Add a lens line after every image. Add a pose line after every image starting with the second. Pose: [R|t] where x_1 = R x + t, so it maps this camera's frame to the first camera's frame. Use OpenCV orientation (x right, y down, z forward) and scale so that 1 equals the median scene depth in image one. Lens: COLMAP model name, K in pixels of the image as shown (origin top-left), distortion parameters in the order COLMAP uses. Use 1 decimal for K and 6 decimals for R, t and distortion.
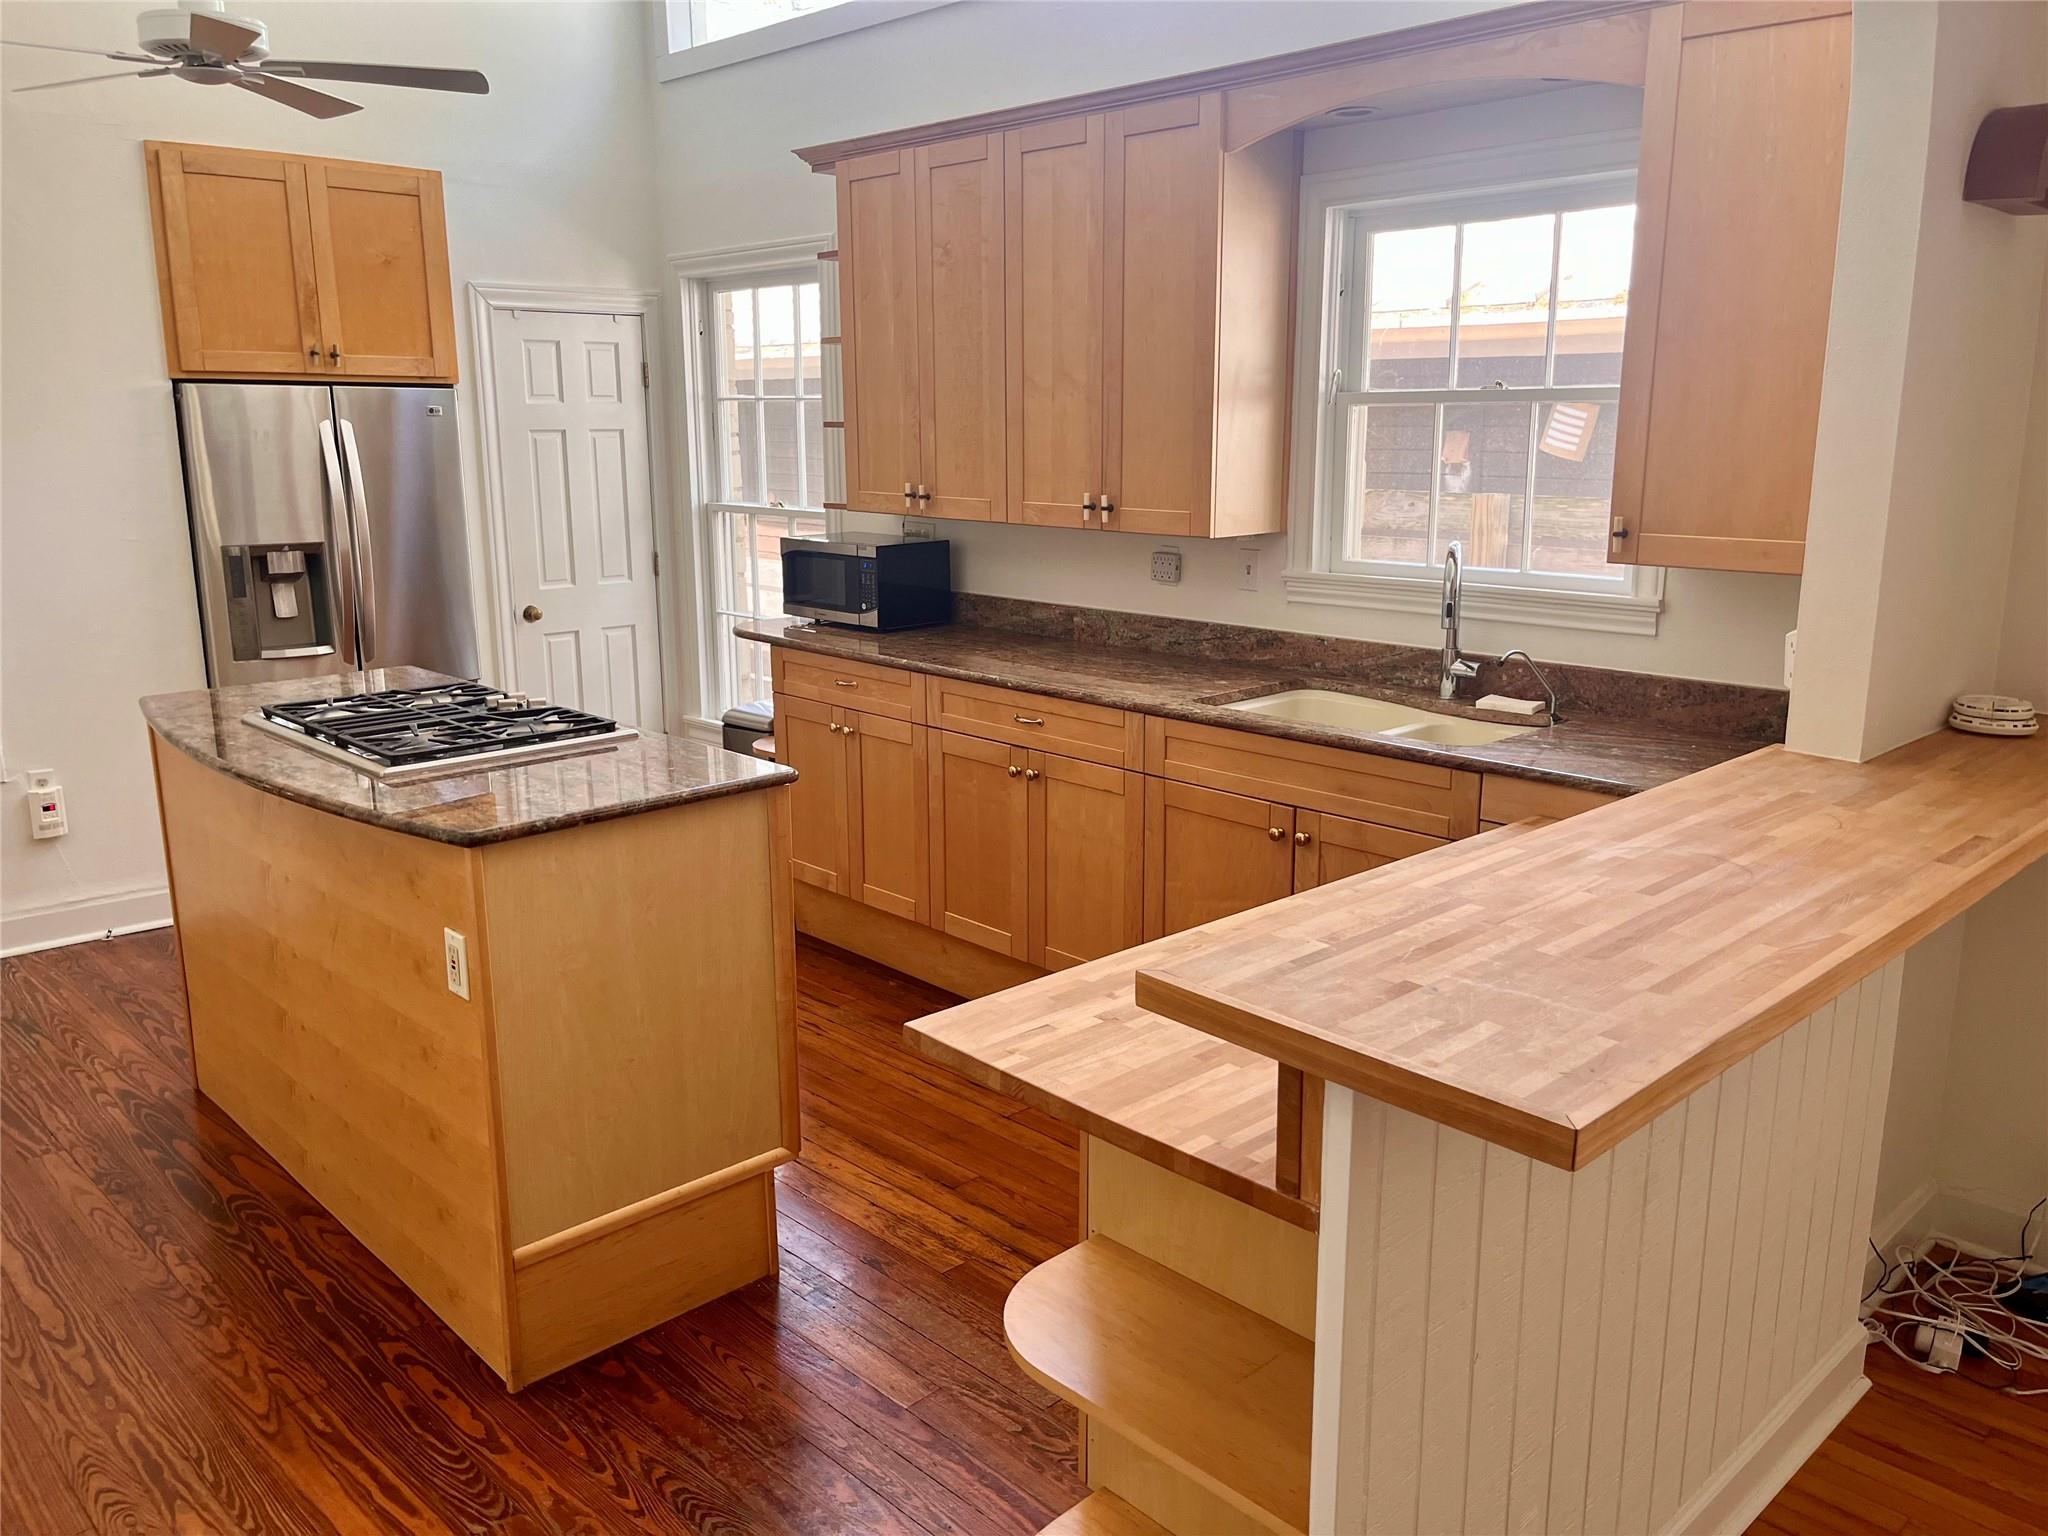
lens RADIAL K [[1555.7, 0, 1026.1], [0, 1555.7, 752.5], [0, 0, 1]] dist [0.035795, -0.046700]
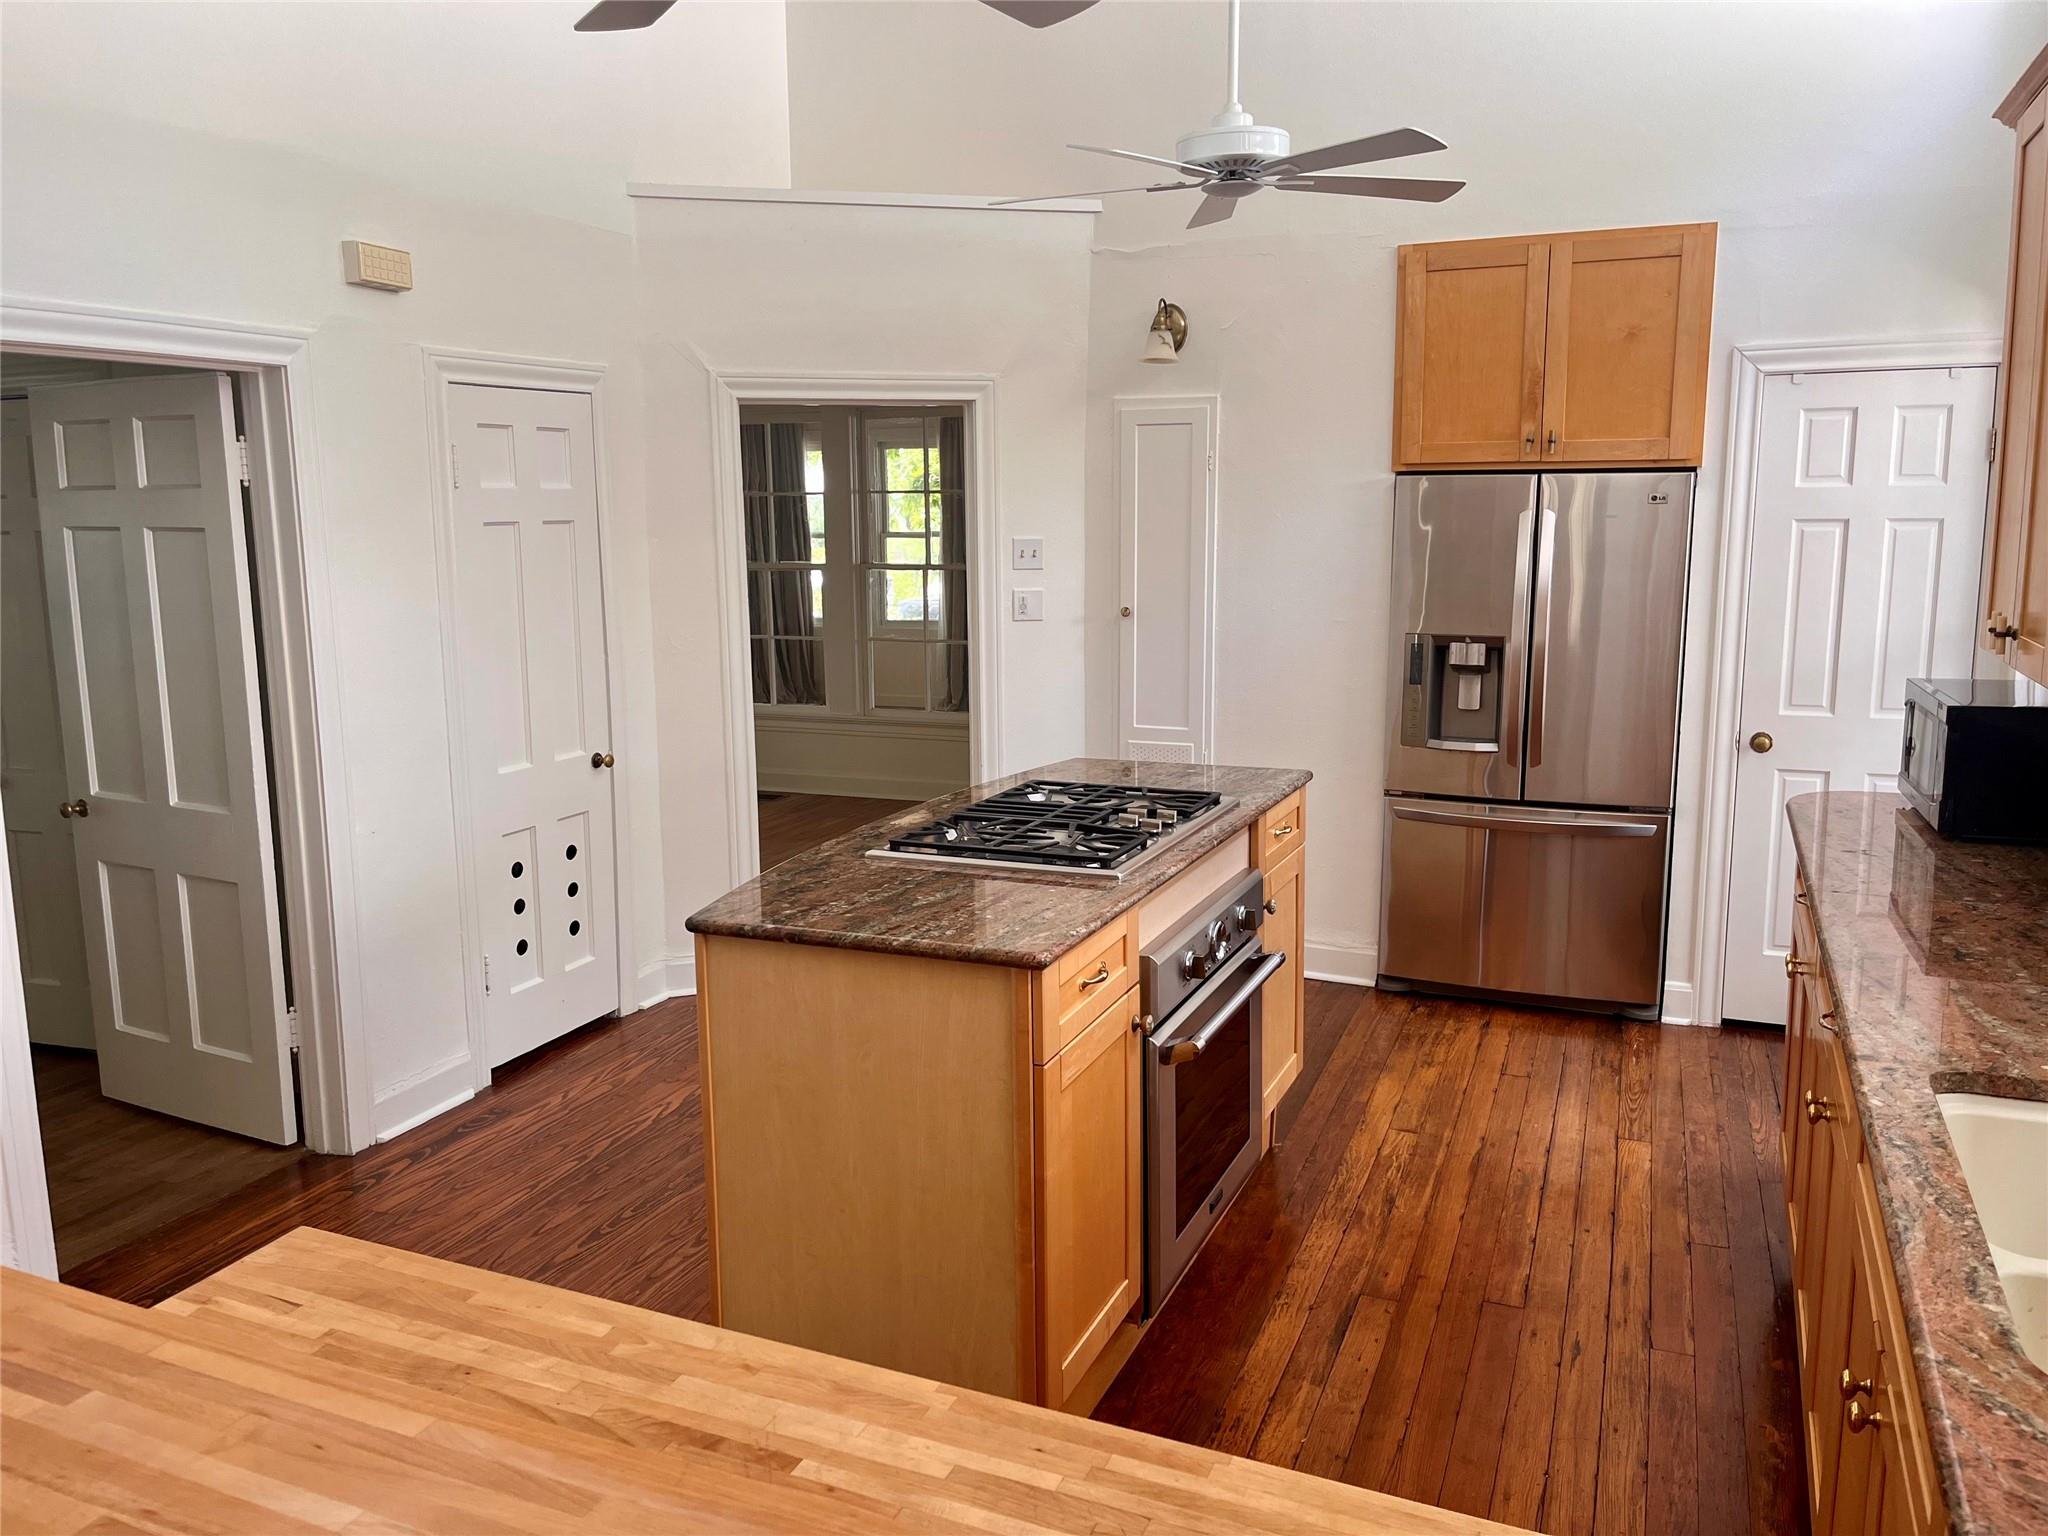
lens RADIAL K [[1555.7, 0, 1016.8], [0, 1555.7, 753.7], [0, 0, 1]] dist [0.035795, -0.046700]
pose [[0.384479, 0.144213, -0.911799, 0.327945], [-0.184280, 0.979832, 0.077267, -0.086952], [0.904553, 0.138319, 0.403301, 0.372495]]
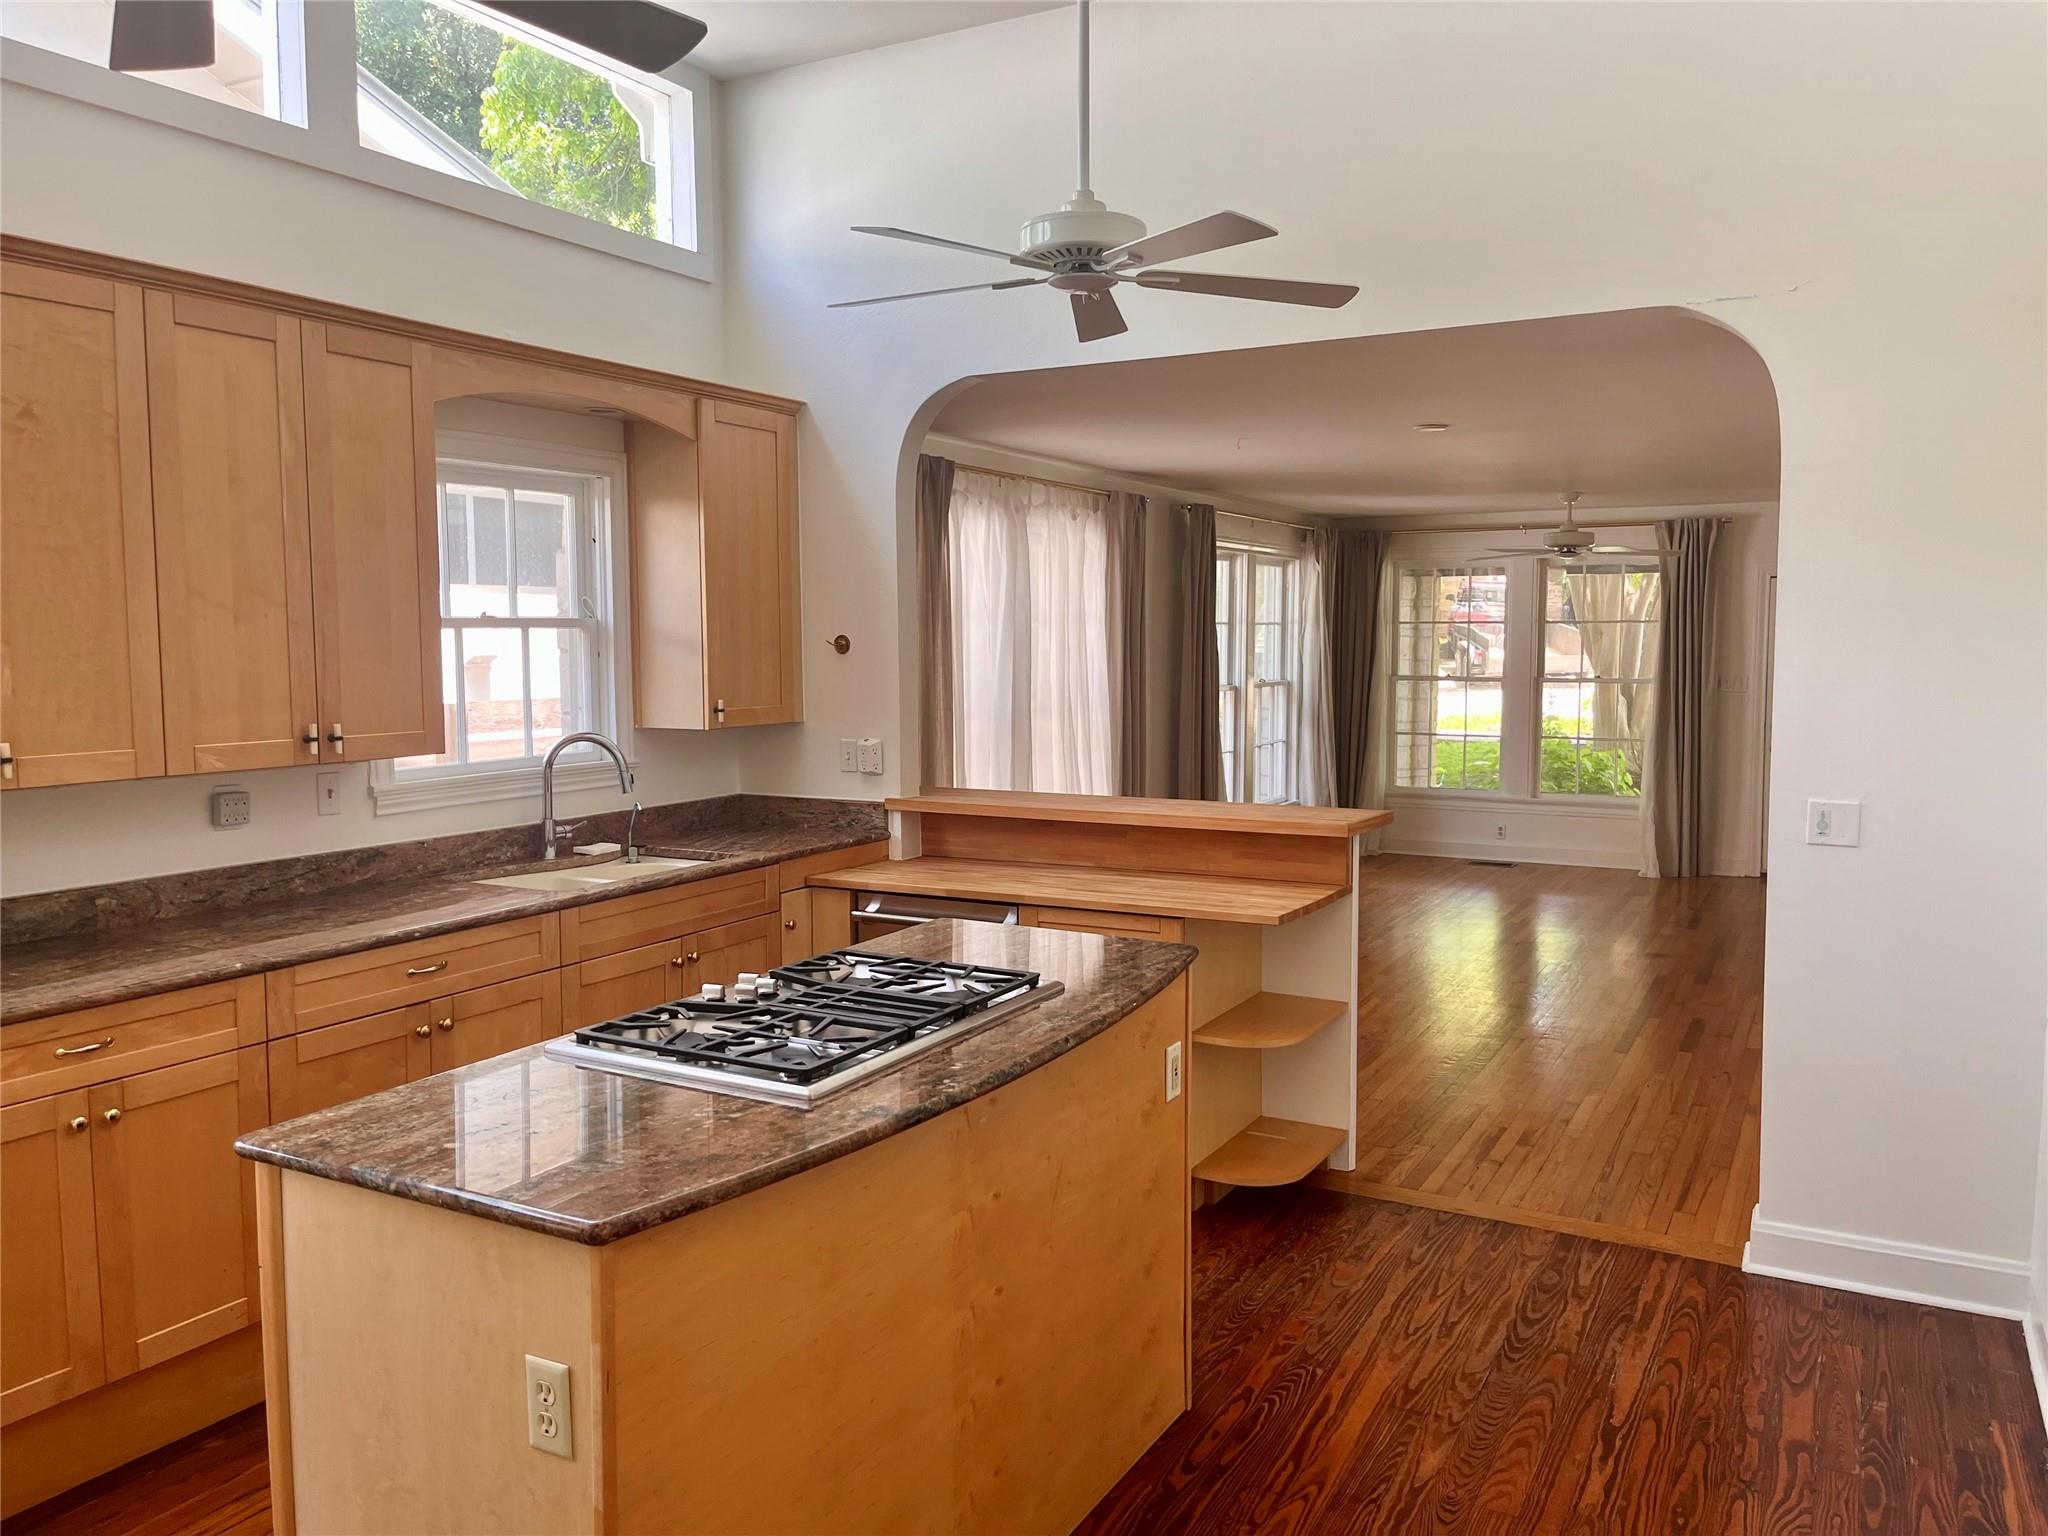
lens RADIAL K [[1555.7, 0, 1020.9], [0, 1555.7, 769.8], [0, 0, 1]] dist [0.035795, -0.046700]
pose [[-0.293164, -0.083883, 0.952375, -0.763684], [0.205100, 0.967434, 0.148345, -0.157350], [-0.933803, 0.238822, -0.266412, 0.712198]]
